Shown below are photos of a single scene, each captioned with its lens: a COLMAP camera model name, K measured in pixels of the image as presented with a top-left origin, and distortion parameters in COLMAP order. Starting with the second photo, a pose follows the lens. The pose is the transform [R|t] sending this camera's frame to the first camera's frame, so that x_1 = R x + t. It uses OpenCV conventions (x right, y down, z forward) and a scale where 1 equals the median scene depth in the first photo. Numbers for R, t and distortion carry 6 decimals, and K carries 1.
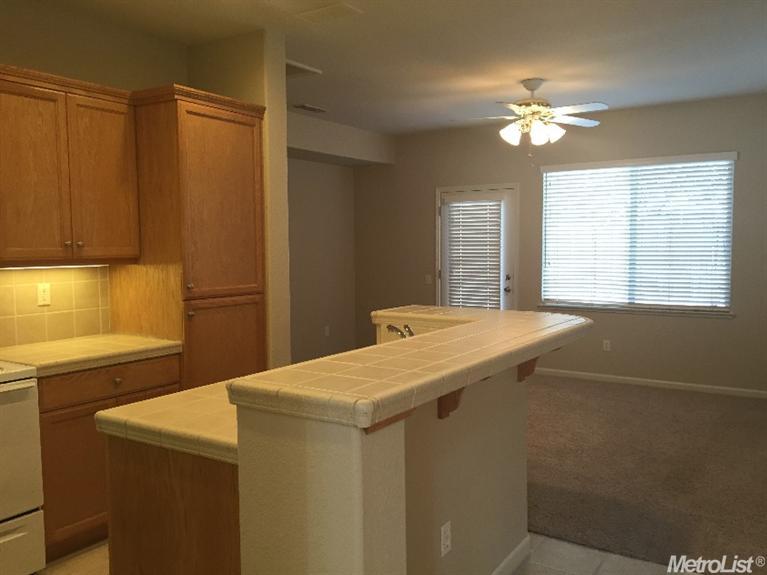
lens RADIAL K [[654.3, 0, 383.5], [0, 654.3, 287.5], [0, 0, 1]] dist [0.043552, -0.001470]
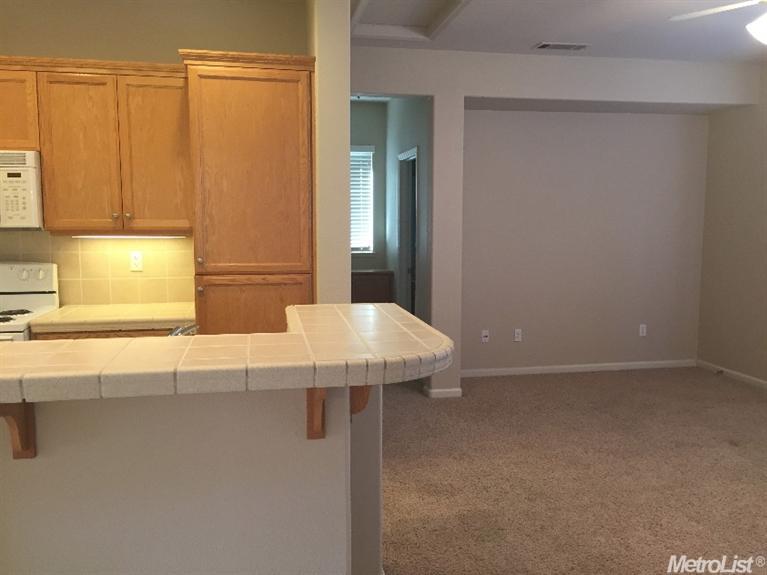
lens RADIAL K [[654.3, 0, 383.5], [0, 654.3, 287.5], [0, 0, 1]] dist [0.043552, -0.001470]
pose [[0.705018, 0.080386, -0.704619, 0.572061], [-0.053929, 0.996755, 0.059754, -0.034813], [0.707136, -0.004129, 0.707066, 0.508656]]
